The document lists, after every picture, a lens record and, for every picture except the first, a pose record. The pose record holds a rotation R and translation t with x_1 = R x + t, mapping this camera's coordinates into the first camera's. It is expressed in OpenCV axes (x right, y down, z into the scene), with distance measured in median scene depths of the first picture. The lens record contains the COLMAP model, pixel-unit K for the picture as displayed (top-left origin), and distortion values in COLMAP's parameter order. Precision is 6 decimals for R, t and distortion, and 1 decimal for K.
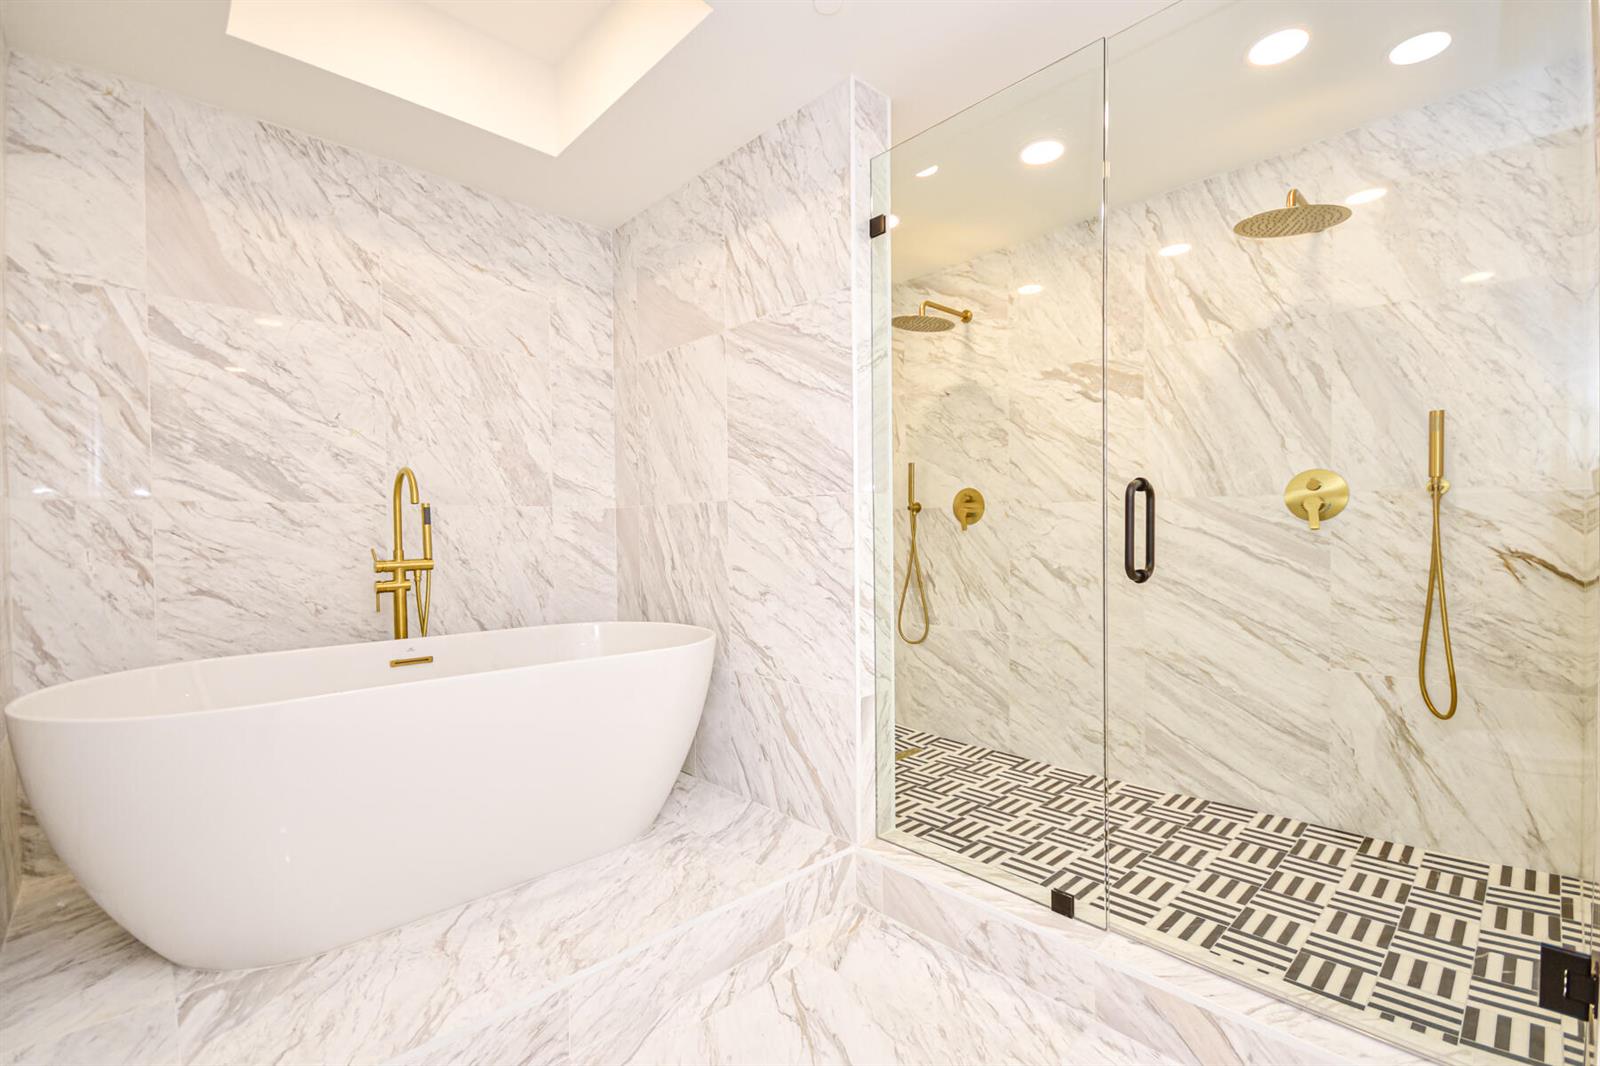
lens RADIAL K [[704.6, 0, 795.4], [0, 704.6, 537.2], [0, 0, 1]] dist [-0.002758, -0.002829]
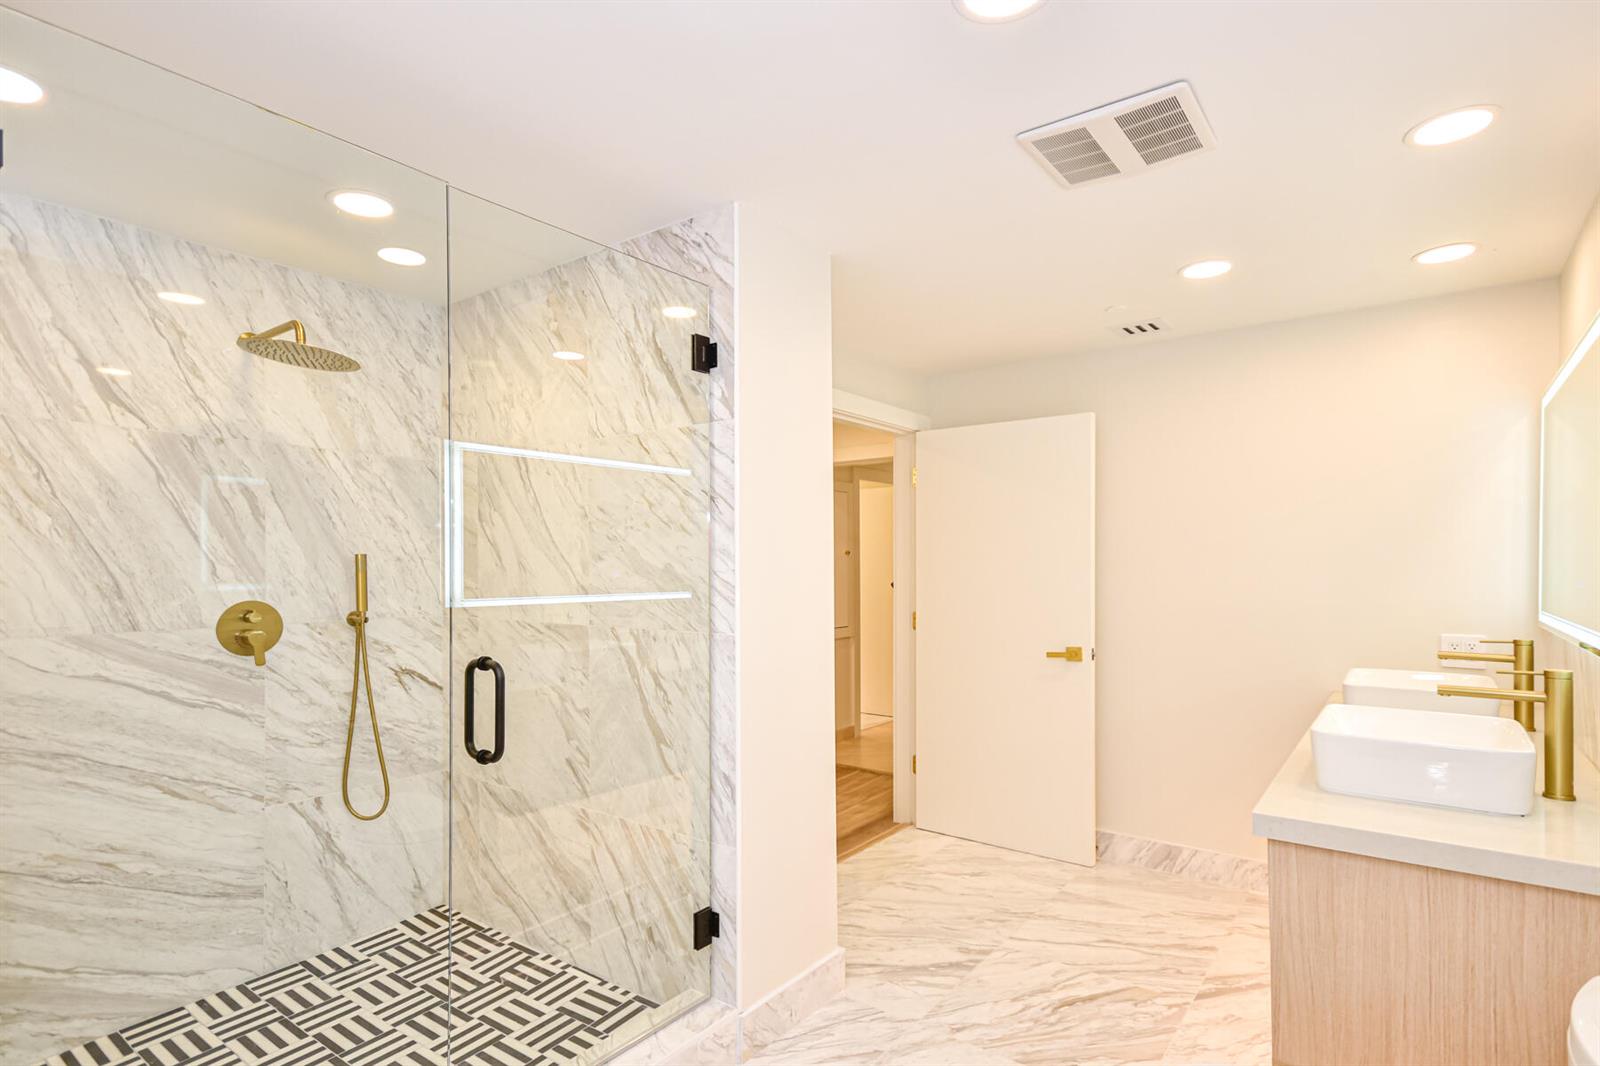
lens RADIAL K [[797.1, 0, 797.3], [0, 797.1, 544.6], [0, 0, 1]] dist [0.000494, 0.000200]
pose [[-0.178606, 0.028610, 0.983505, -0.449081], [0.015343, 0.999537, -0.026291, -0.131837], [-0.983801, 0.010394, -0.178963, 0.461728]]
